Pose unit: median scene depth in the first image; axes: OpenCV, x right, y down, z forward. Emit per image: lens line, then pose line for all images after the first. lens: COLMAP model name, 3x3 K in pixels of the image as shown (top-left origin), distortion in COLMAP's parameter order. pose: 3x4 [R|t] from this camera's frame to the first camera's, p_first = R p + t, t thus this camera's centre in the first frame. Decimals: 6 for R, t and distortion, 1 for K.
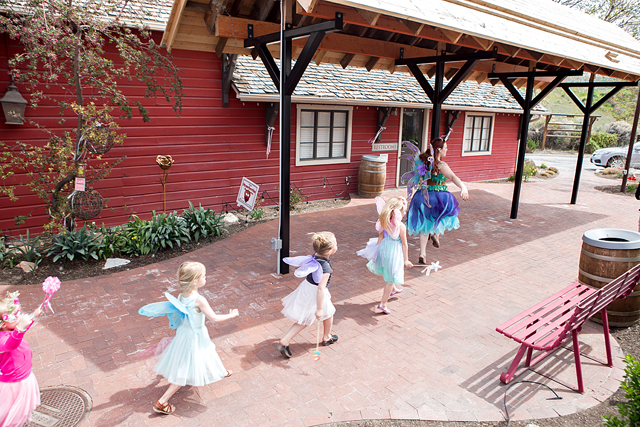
lens RADIAL K [[429.7, 0, 320.0], [0, 429.7, 215.5], [0, 0, 1]] dist [-0.072878, 0.005553]
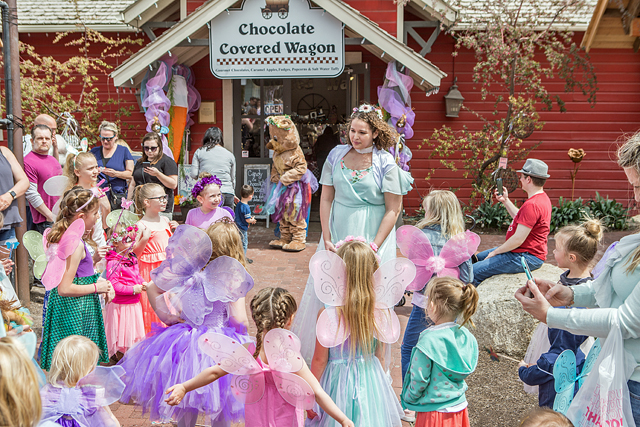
lens RADIAL K [[778.7, 0, 318.9], [0, 778.7, 213.3], [0, 0, 1]] dist [0.002383, 0.000000]
pose [[0.779965, 0.048912, -0.623908, 0.433137], [-0.129756, 0.987916, -0.084762, 0.334870], [0.612223, 0.147067, 0.776887, -1.074323]]
